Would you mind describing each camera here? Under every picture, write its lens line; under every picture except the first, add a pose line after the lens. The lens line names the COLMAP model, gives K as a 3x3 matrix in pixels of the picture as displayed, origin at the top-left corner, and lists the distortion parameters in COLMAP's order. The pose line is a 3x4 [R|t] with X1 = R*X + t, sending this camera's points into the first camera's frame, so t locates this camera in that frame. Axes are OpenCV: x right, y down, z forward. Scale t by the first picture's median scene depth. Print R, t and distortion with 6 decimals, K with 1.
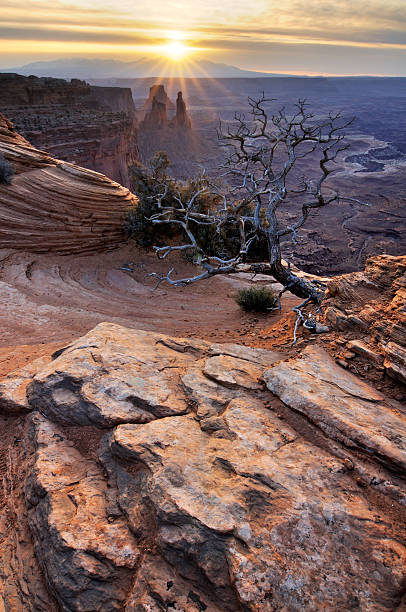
lens RADIAL K [[414.6, 0, 203.0], [0, 414.6, 306.0], [0, 0, 1]] dist [0.001096, -0.001634]
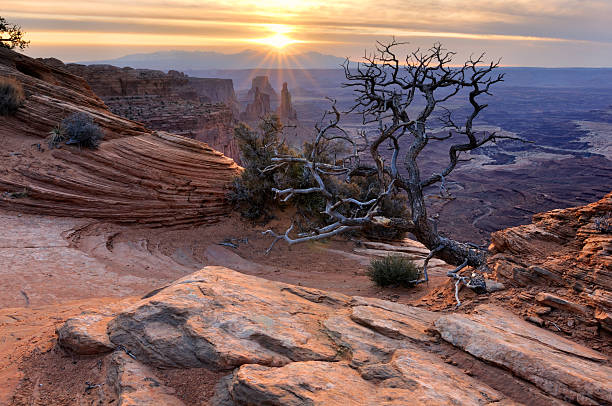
lens RADIAL K [[490.4, 0, 306.0], [0, 490.4, 203.0], [0, 0, 1]] dist [0.001973, 0.000658]
pose [[0.999962, -0.001611, -0.008619, -0.051321], [-0.000457, 0.972061, -0.234728, 0.121080], [0.008756, 0.234723, 0.972023, 0.091657]]
